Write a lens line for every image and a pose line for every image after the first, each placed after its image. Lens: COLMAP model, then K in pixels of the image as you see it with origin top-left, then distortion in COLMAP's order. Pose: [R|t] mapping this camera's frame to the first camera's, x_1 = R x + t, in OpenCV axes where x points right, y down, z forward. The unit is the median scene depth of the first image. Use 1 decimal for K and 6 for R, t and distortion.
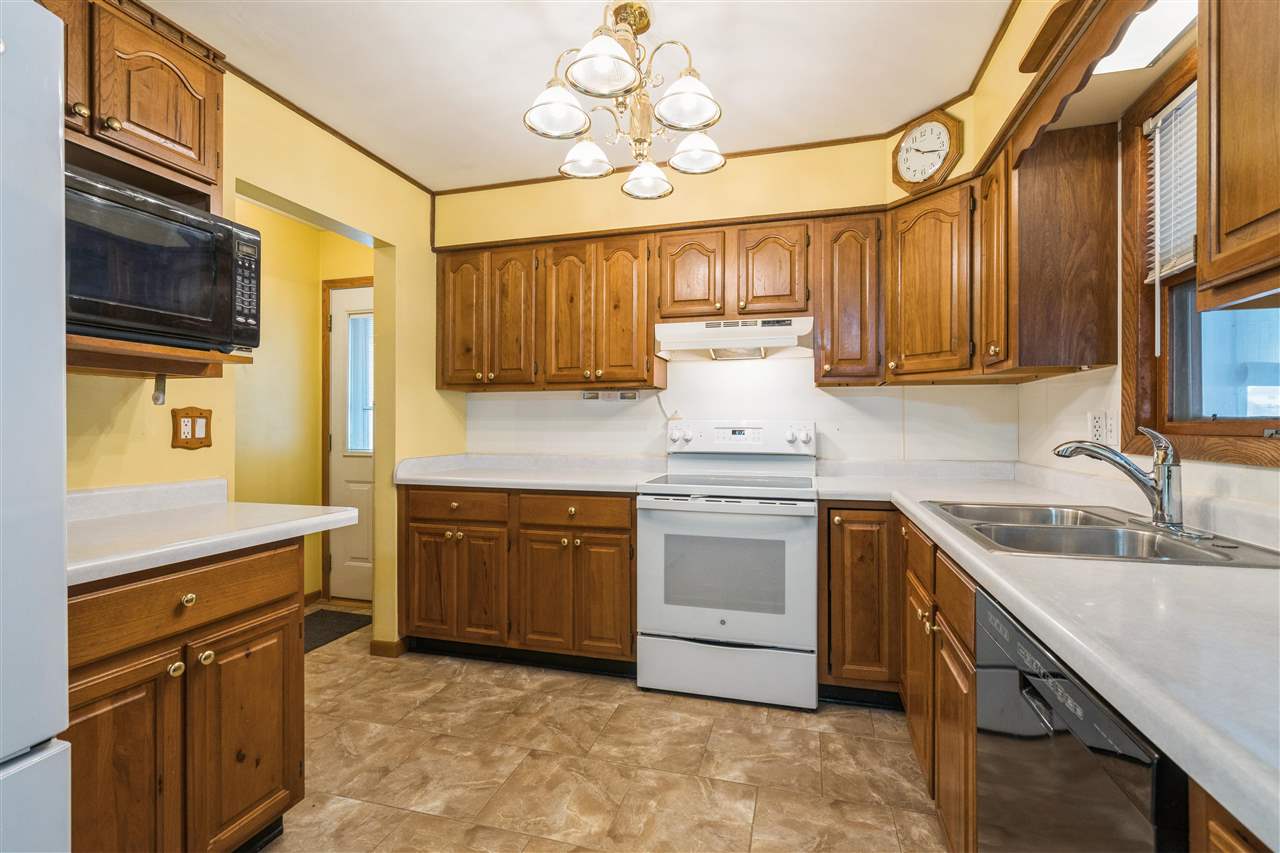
lens RADIAL K [[578.8, 0, 643.5], [0, 578.8, 428.7], [0, 0, 1]] dist [-0.001958, -0.000165]
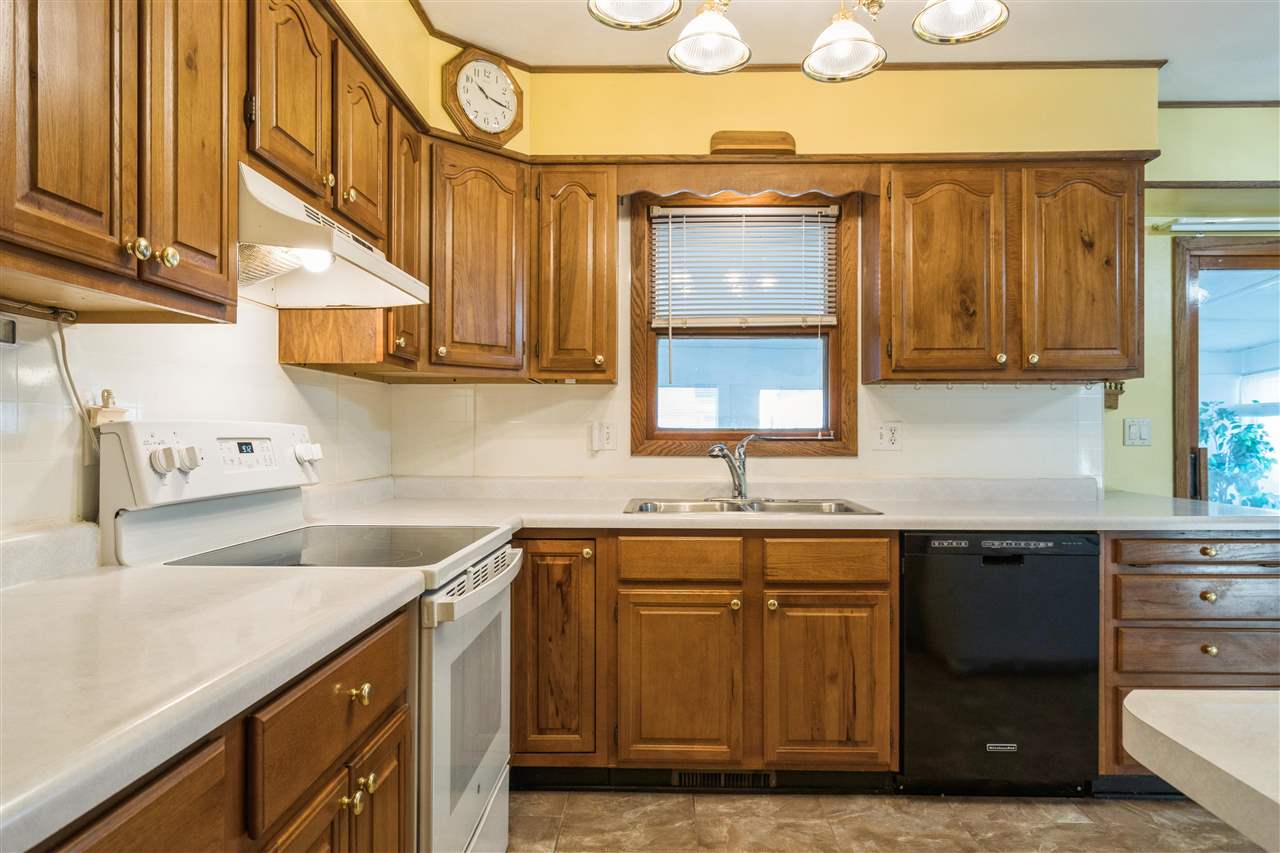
lens RADIAL K [[818.6, 0, 643.5], [0, 818.6, 424.0], [0, 0, 1]] dist [-0.000483, 0.000454]
pose [[-0.258406, 0.006496, 0.966014, -0.763232], [0.001188, 0.999979, -0.006406, -0.010827], [-0.966036, -0.000507, -0.258409, 1.212161]]
